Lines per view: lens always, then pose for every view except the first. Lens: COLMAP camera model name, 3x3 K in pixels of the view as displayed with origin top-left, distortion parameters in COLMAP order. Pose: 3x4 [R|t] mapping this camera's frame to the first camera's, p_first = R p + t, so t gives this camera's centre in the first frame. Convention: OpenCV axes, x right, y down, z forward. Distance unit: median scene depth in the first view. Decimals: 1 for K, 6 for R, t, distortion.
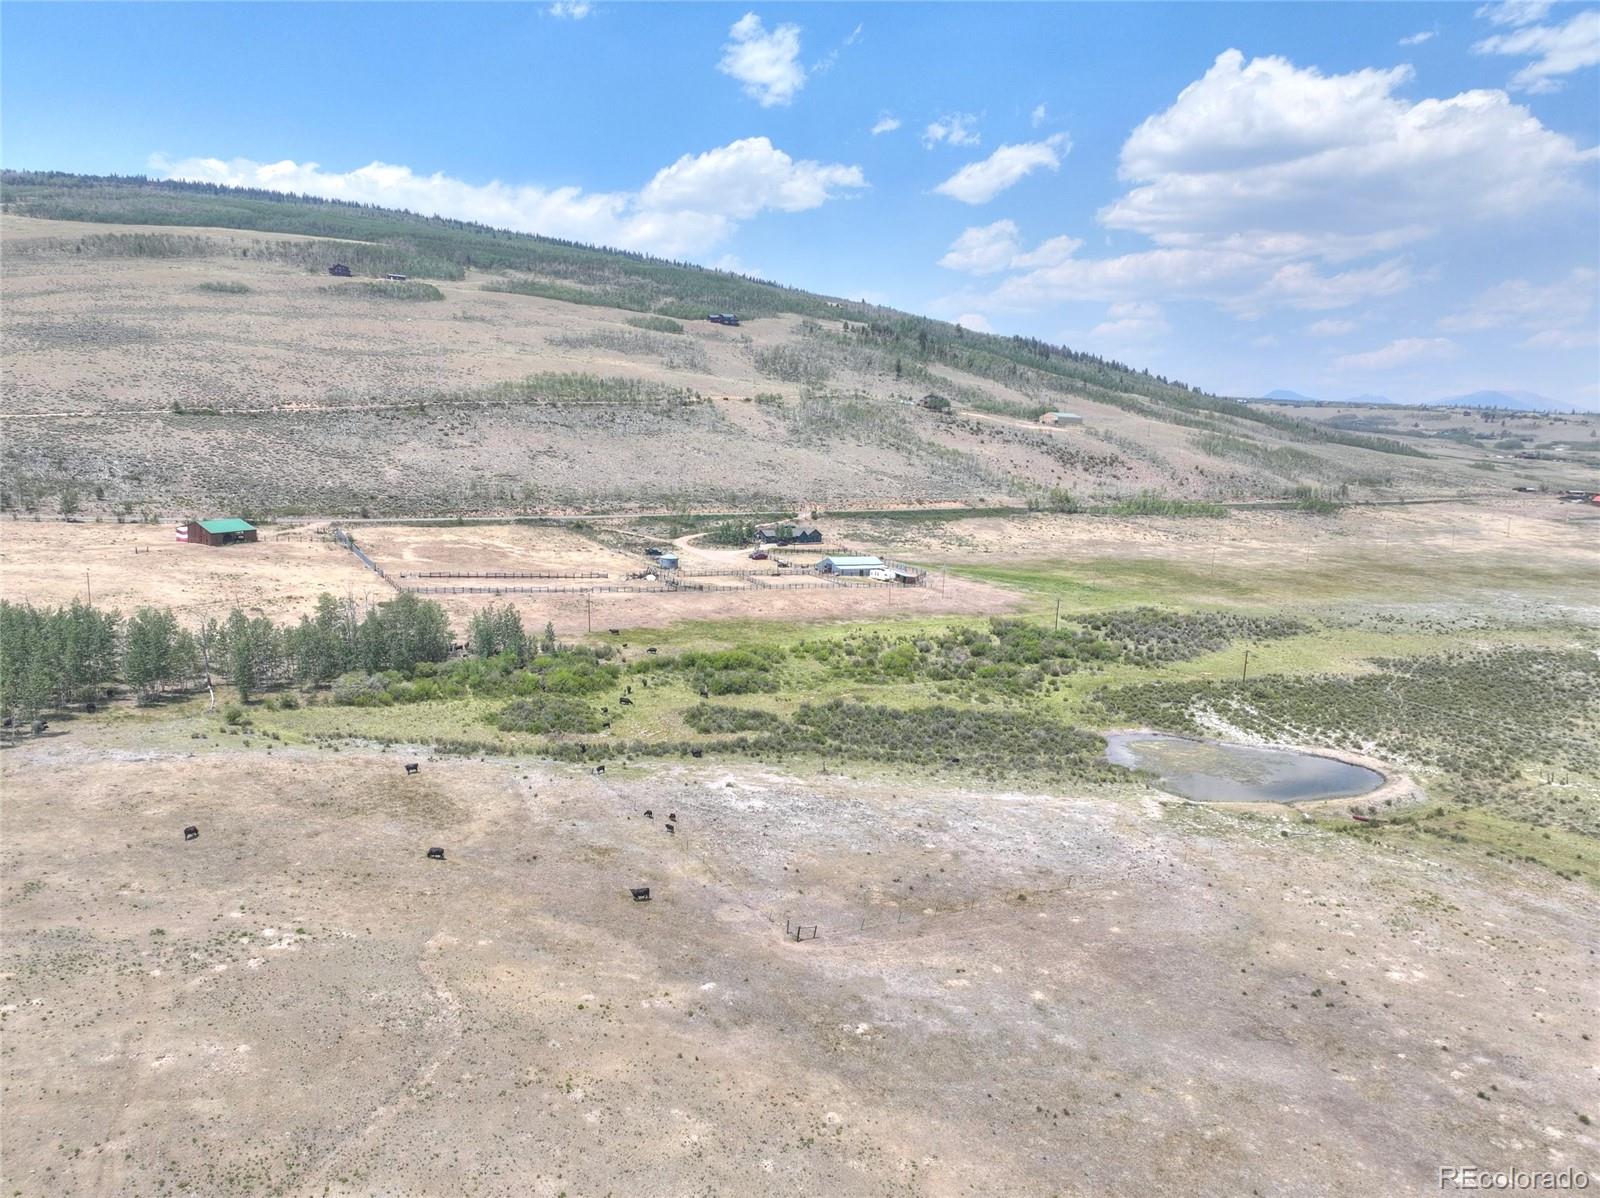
lens RADIAL K [[1131.0, 0, 805.1], [0, 1131.0, 602.8], [0, 0, 1]] dist [0.004953, 0.002735]
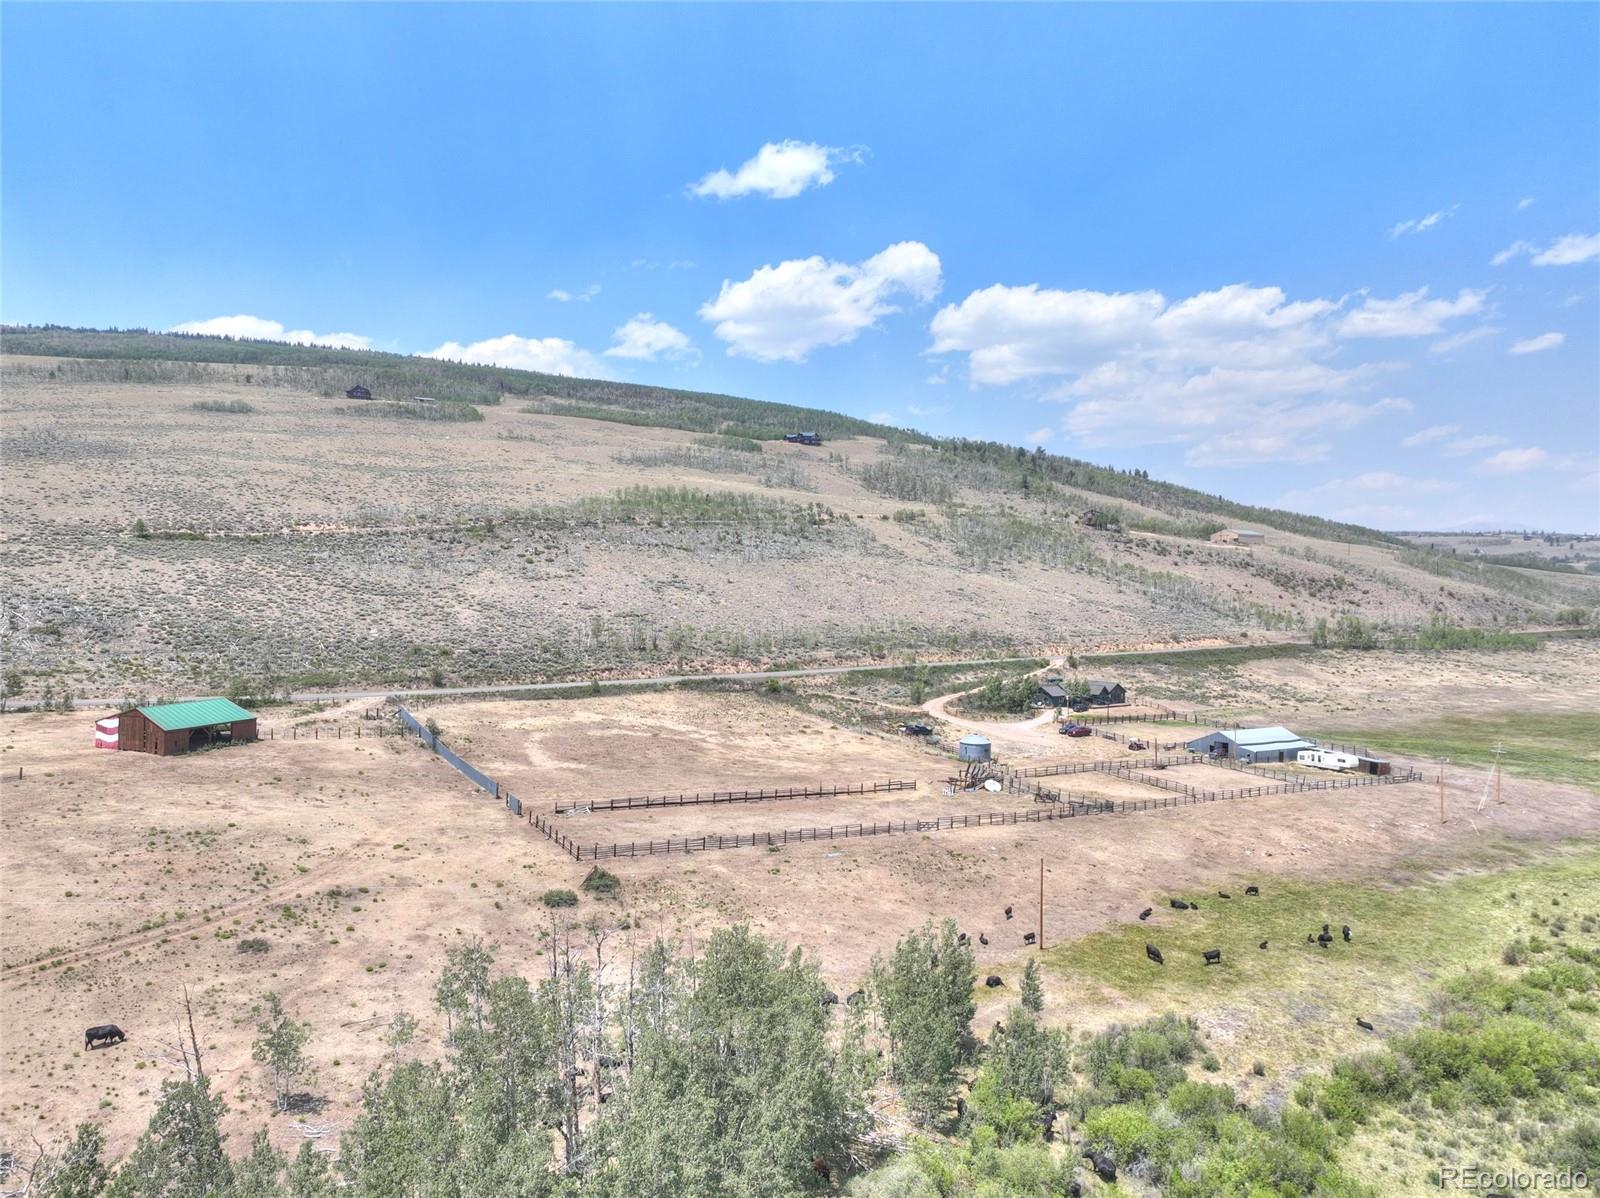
lens RADIAL K [[1133.5, 0, 804.0], [0, 1133.5, 597.3], [0, 0, 1]] dist [0.007558, 0.004326]
pose [[0.999592, -0.027949, 0.005850, -0.155418], [0.028483, 0.990377, -0.135432, -0.027733], [-0.002009, 0.135543, 0.990769, 0.314869]]
